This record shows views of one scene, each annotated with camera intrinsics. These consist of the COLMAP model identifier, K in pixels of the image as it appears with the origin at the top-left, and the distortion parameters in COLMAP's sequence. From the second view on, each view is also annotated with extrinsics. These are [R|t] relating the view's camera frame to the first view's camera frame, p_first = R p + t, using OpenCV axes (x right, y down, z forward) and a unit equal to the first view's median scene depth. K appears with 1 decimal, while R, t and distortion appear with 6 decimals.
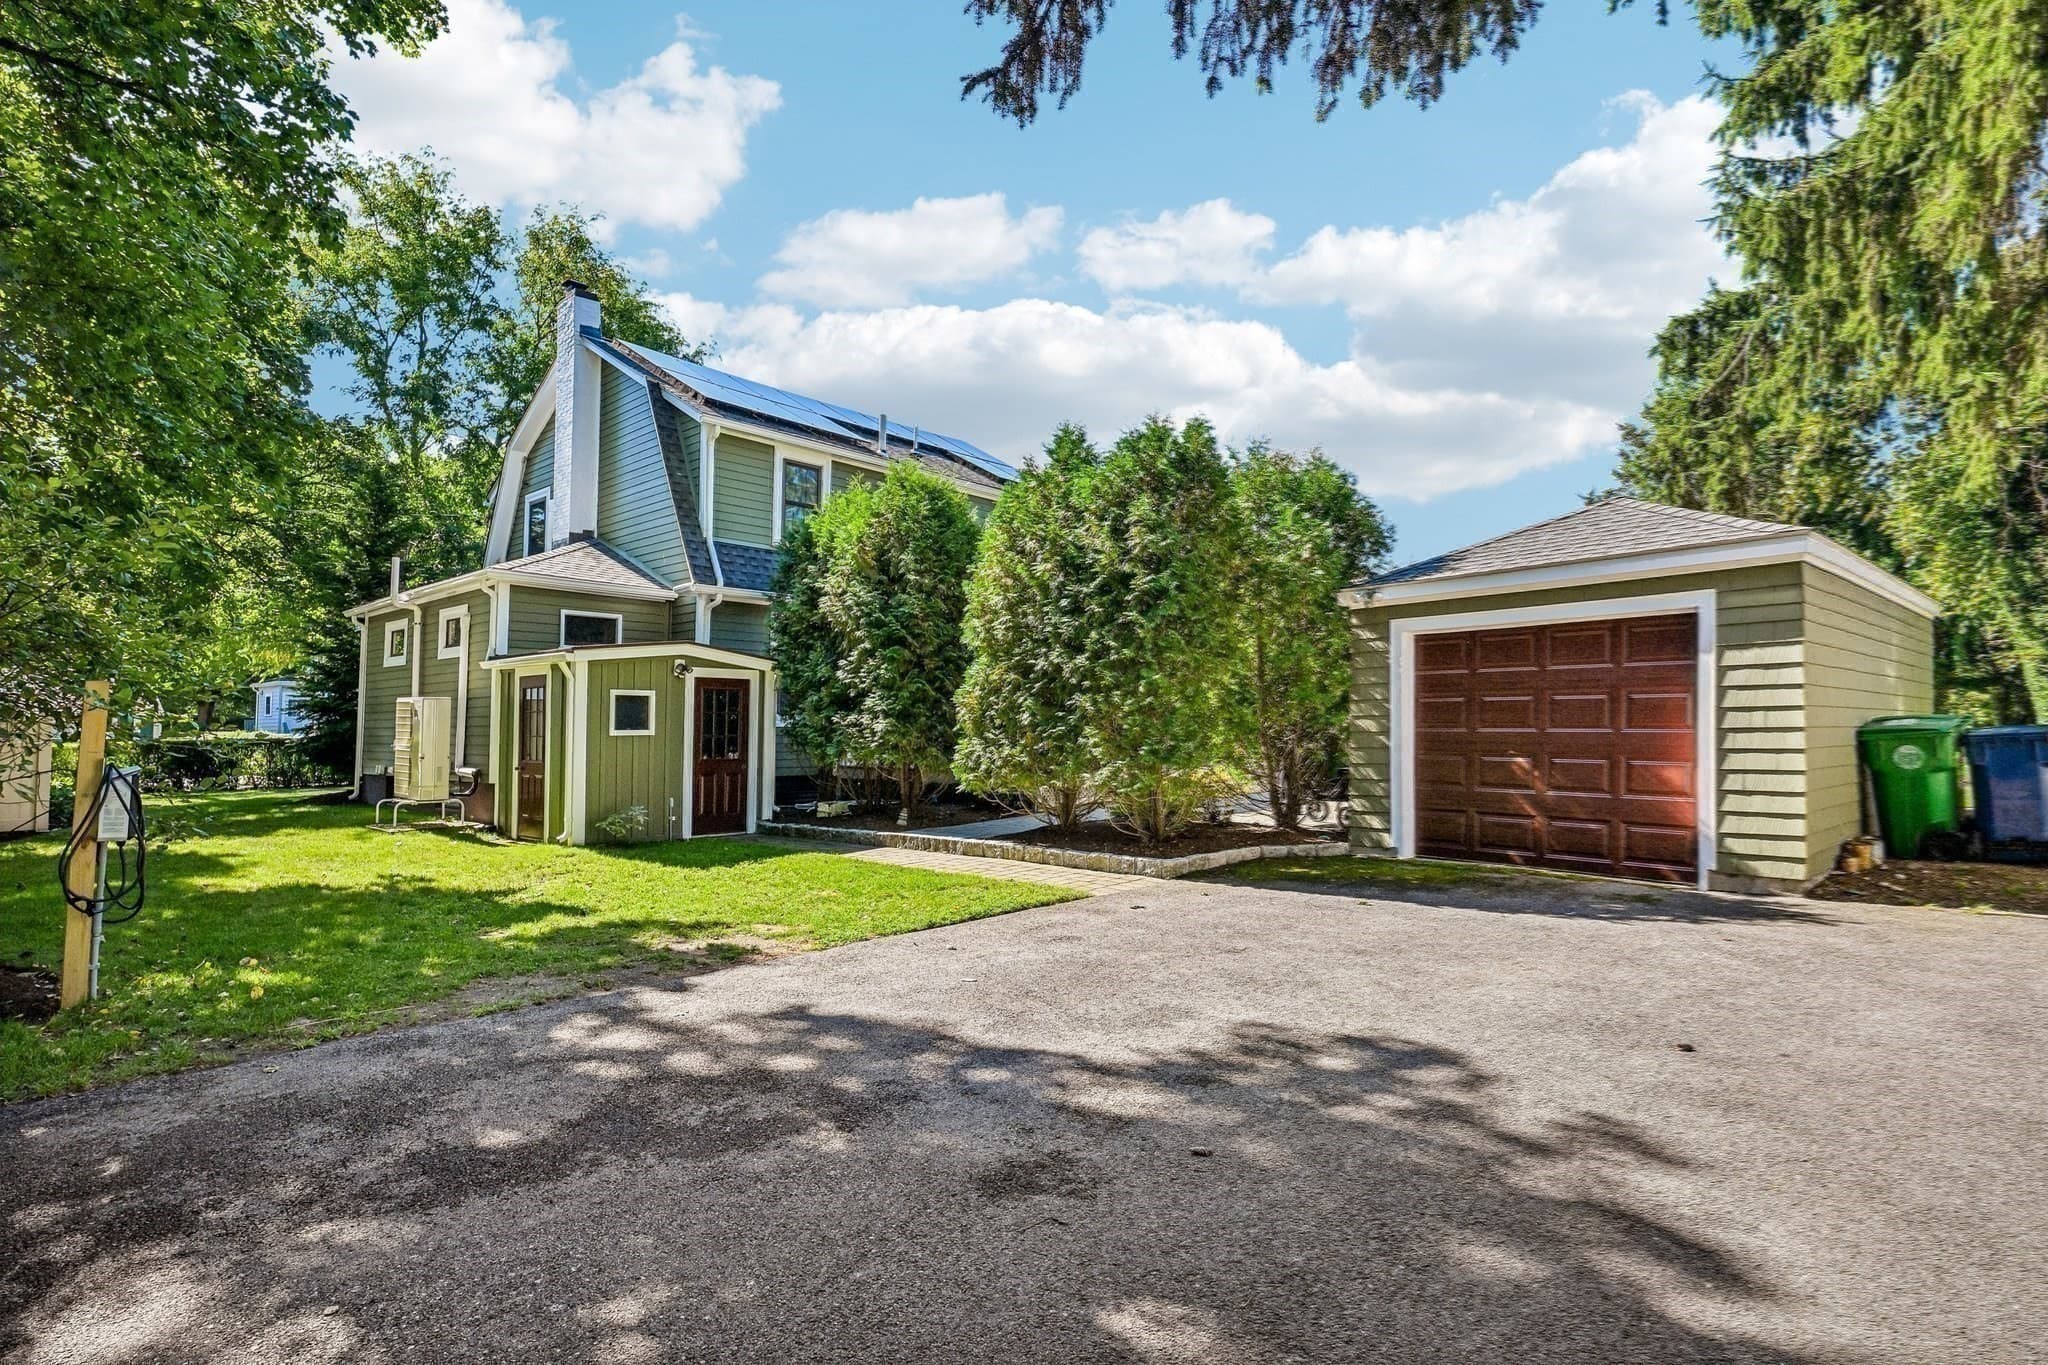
lens RADIAL K [[976.4, 0, 1000.1], [0, 976.4, 674.9], [0, 0, 1]] dist [0.000522, 0.000365]
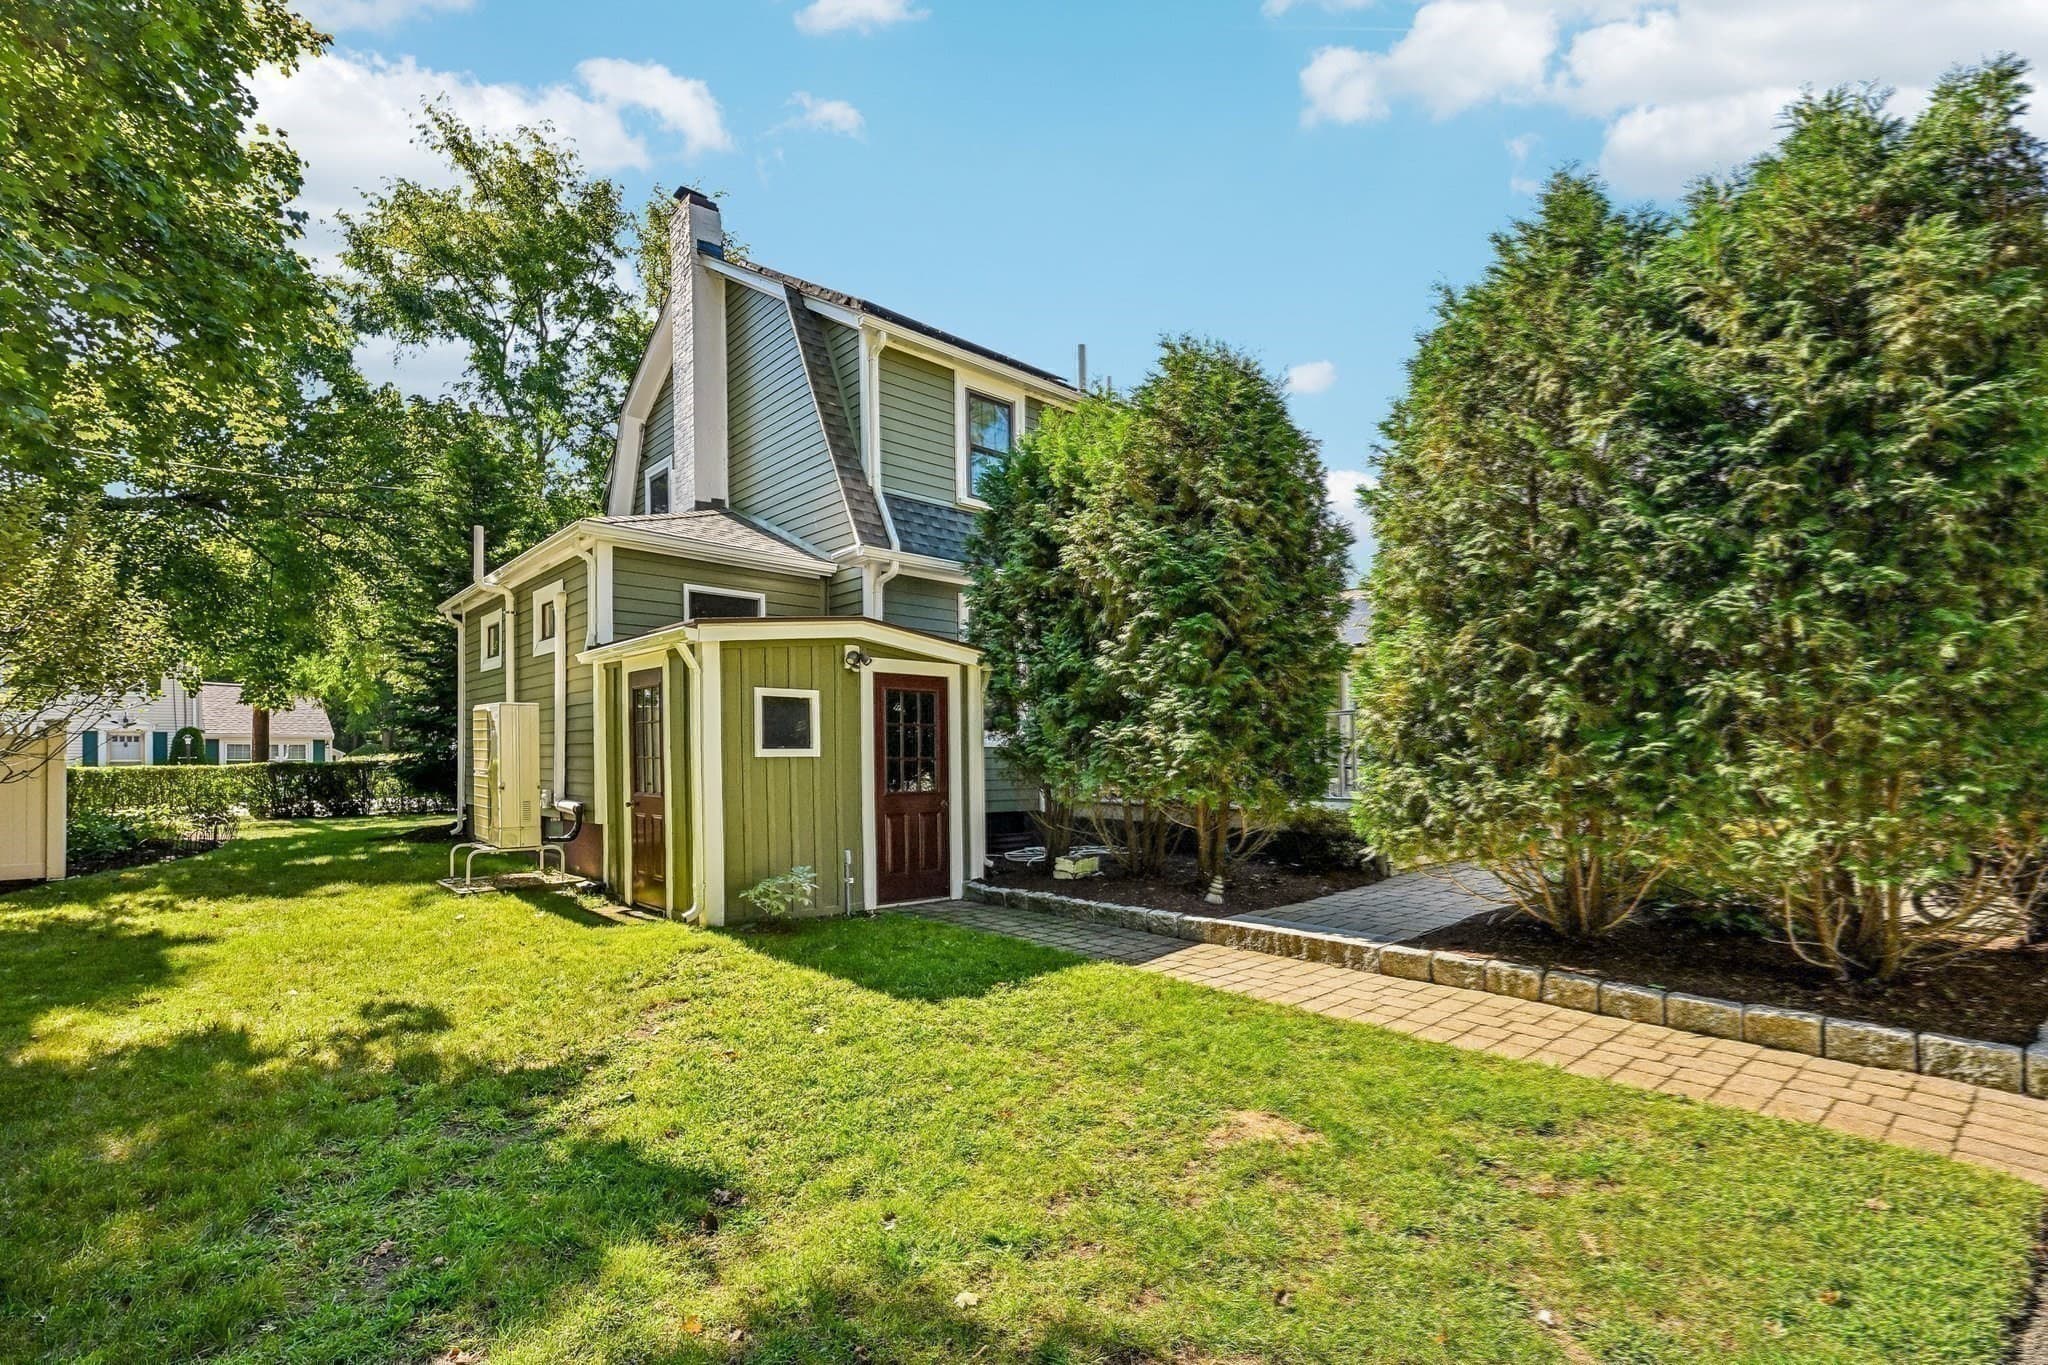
lens RADIAL K [[934.1, 0, 1019.6], [0, 934.1, 812.9], [0, 0, 1]] dist [-0.017564, 0.000312]
pose [[0.995297, 0.010345, -0.096317, -0.148806], [0.000951, 0.993190, 0.116506, 0.024237], [0.096867, -0.116049, 0.988509, 0.359069]]
